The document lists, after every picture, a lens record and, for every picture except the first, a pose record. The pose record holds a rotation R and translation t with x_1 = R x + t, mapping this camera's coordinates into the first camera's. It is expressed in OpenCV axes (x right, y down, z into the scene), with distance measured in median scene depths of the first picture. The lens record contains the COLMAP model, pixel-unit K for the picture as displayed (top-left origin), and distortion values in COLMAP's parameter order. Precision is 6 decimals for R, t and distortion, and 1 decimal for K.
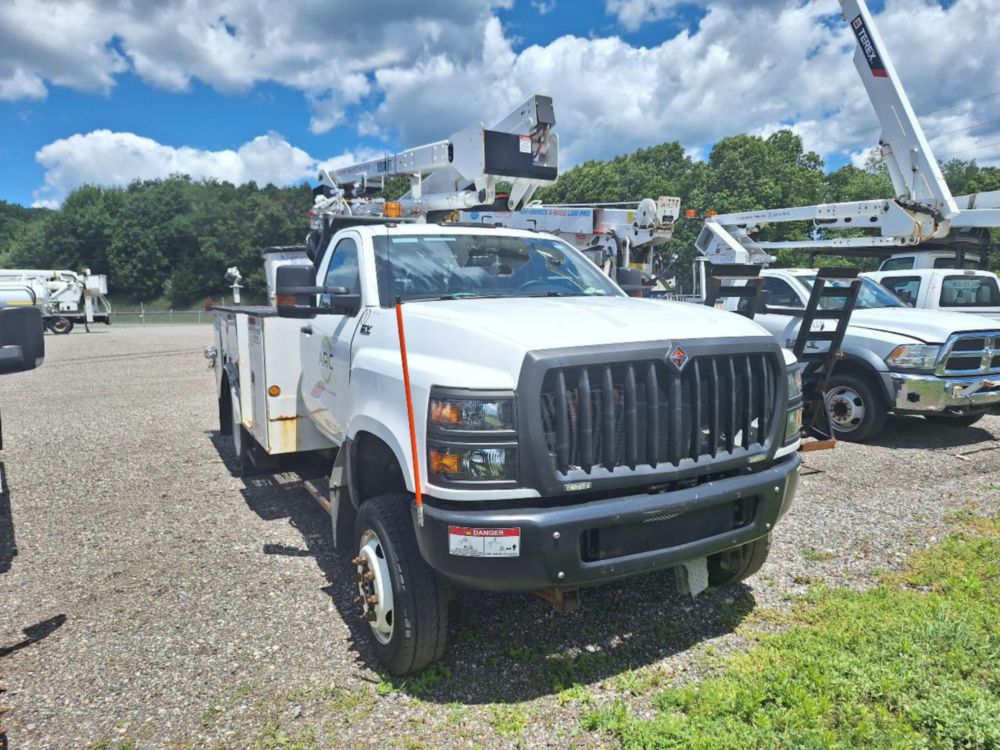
lens RADIAL K [[696.4, 0, 499.8], [0, 696.4, 379.1], [0, 0, 1]] dist [0.088464, -0.103165]
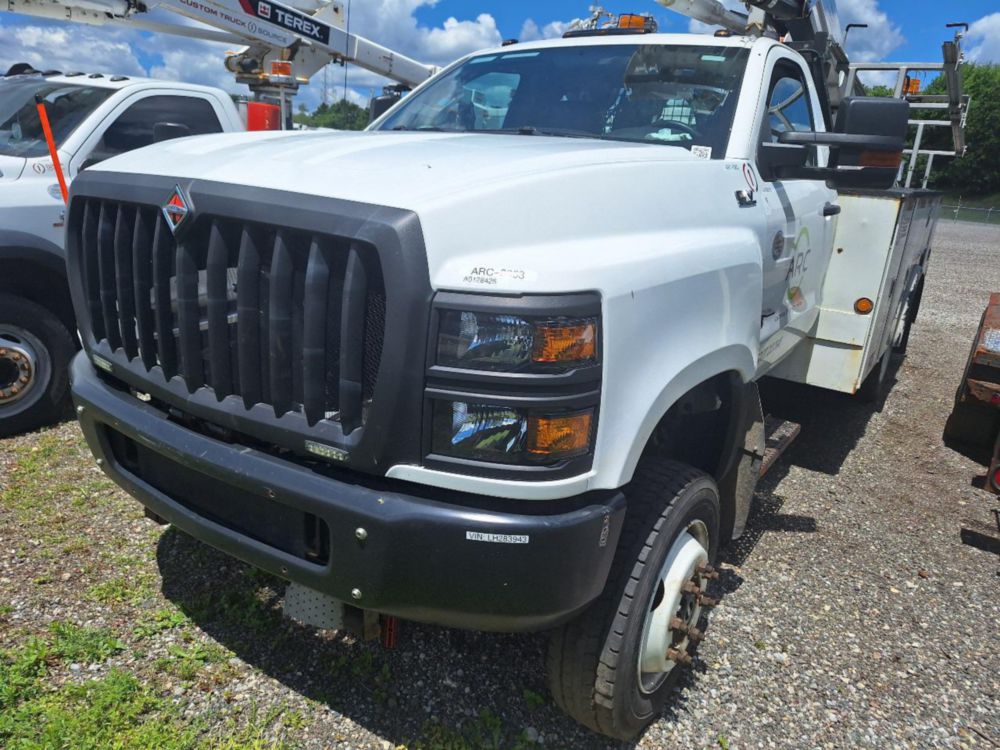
lens RADIAL K [[696.4, 0, 499.8], [0, 696.4, 379.1], [0, 0, 1]] dist [0.088464, -0.103165]
pose [[0.461007, 0.301401, -0.834644, 0.539198], [-0.176551, 0.952903, 0.246590, -0.052834], [0.869656, 0.033677, 0.492508, 0.564750]]
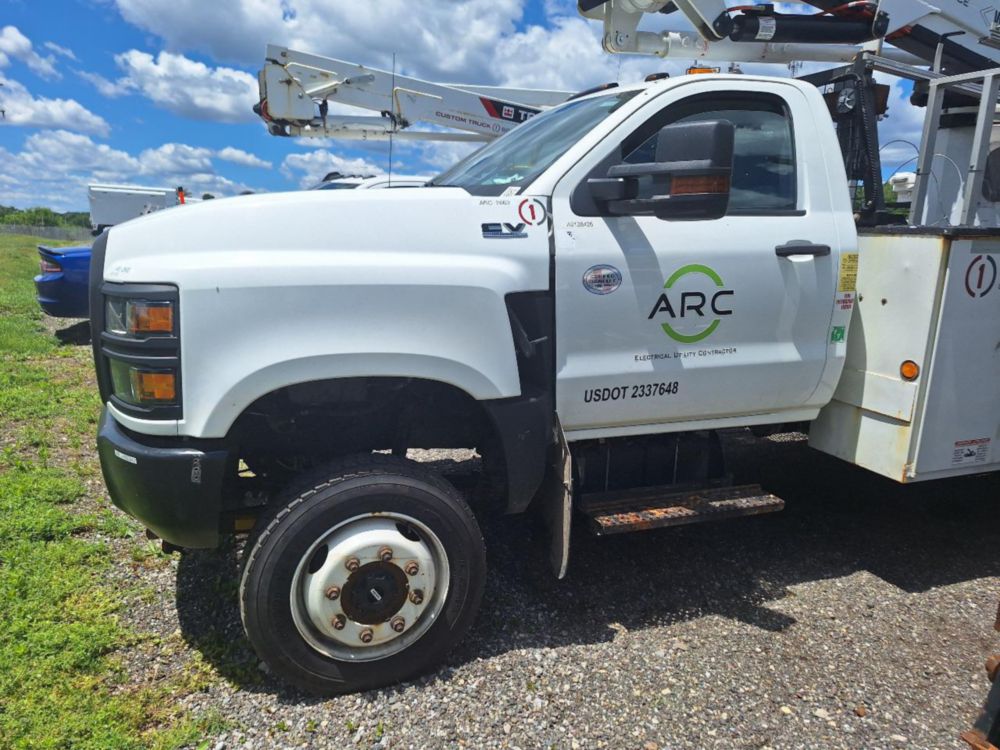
lens RADIAL K [[714.9, 0, 500.0], [0, 714.9, 375.0], [0, 0, 1]] dist [0.053574, -0.000811]
pose [[-0.126525, 0.211179, -0.969224, 0.701094], [-0.141459, 0.963249, 0.228344, -0.096209], [0.981825, 0.165996, -0.092002, 0.979169]]
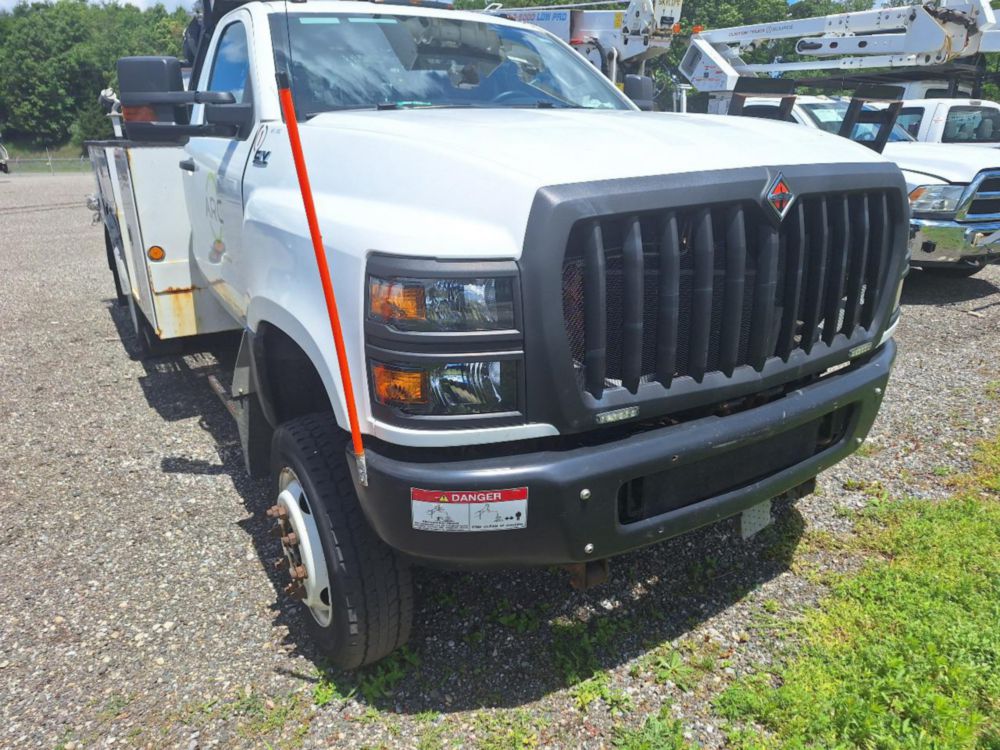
lens RADIAL K [[695.5, 0, 505.2], [0, 695.5, 379.4], [0, 0, 1]] dist [0.040562, -0.027520]
pose [[0.996659, -0.028521, 0.076532, -0.018957], [0.011946, 0.977877, 0.208841, -0.003343], [-0.080796, -0.207229, 0.974950, 0.235894]]
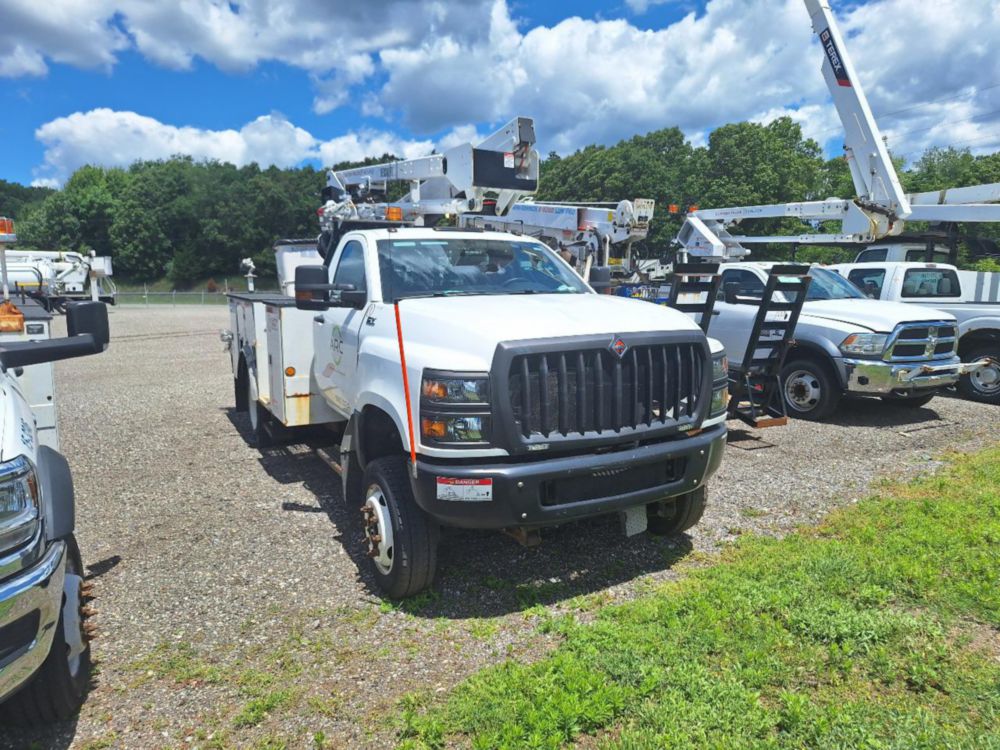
lens RADIAL K [[693.8, 0, 510.0], [0, 693.8, 372.5], [0, 0, 1]] dist [0.090357, -0.110011]
pose [[0.999920, 0.006046, 0.011102, 0.025862], [-0.006218, 0.999859, 0.015574, -0.001263], [-0.011007, -0.015641, 0.999817, -0.152853]]
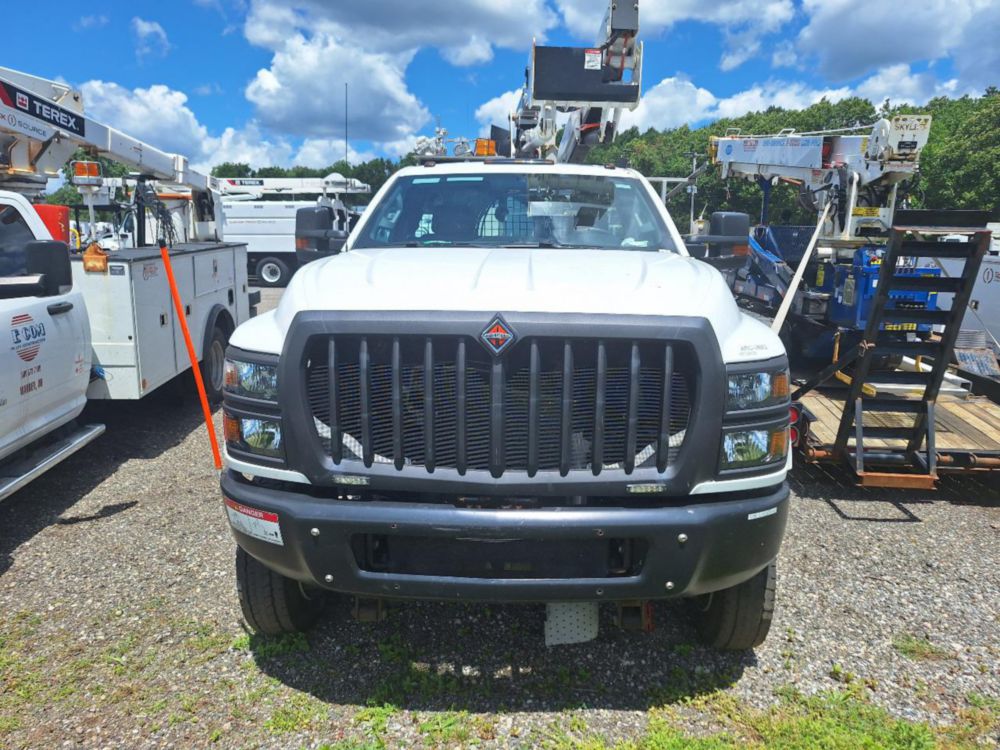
lens RADIAL K [[700.2, 0, 509.6], [0, 700.2, 378.7], [0, 0, 1]] dist [0.054151, -0.049595]
pose [[0.868142, 0.121967, -0.481097, 0.374425], [-0.085729, 0.991615, 0.096693, -0.034797], [0.488856, -0.042699, 0.871319, 0.211509]]
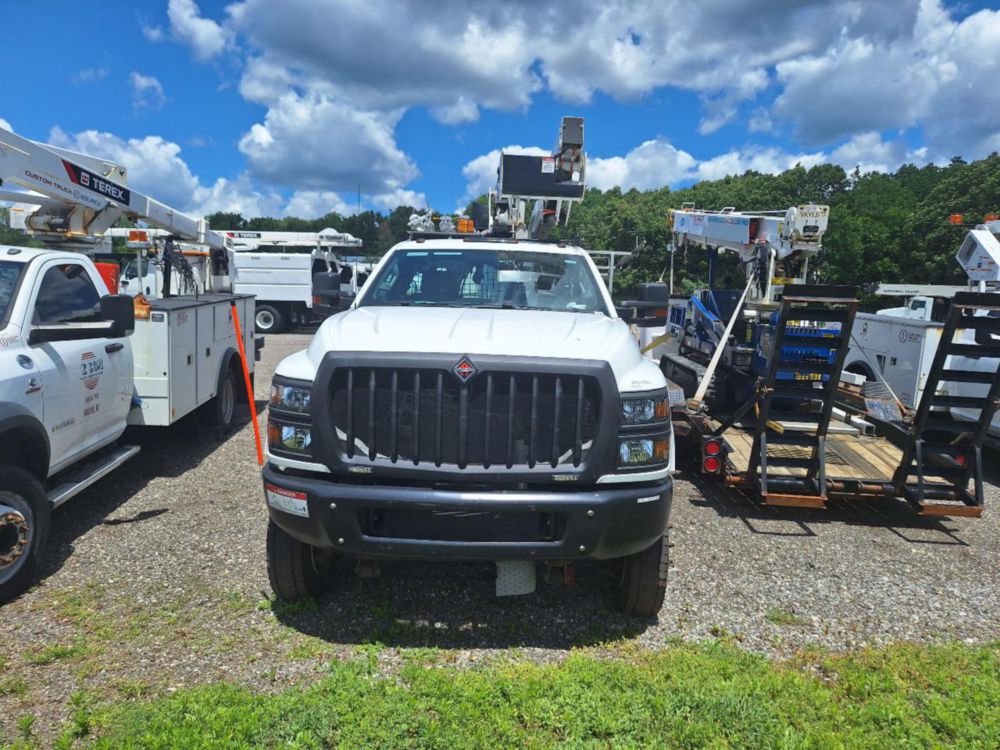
lens RADIAL K [[696.4, 0, 499.8], [0, 696.4, 379.1], [0, 0, 1]] dist [0.088464, -0.103165]
pose [[0.872156, 0.103585, -0.478136, 0.491455], [-0.104397, 0.994222, 0.024965, -0.029454], [0.477959, 0.028143, 0.877931, 0.041292]]
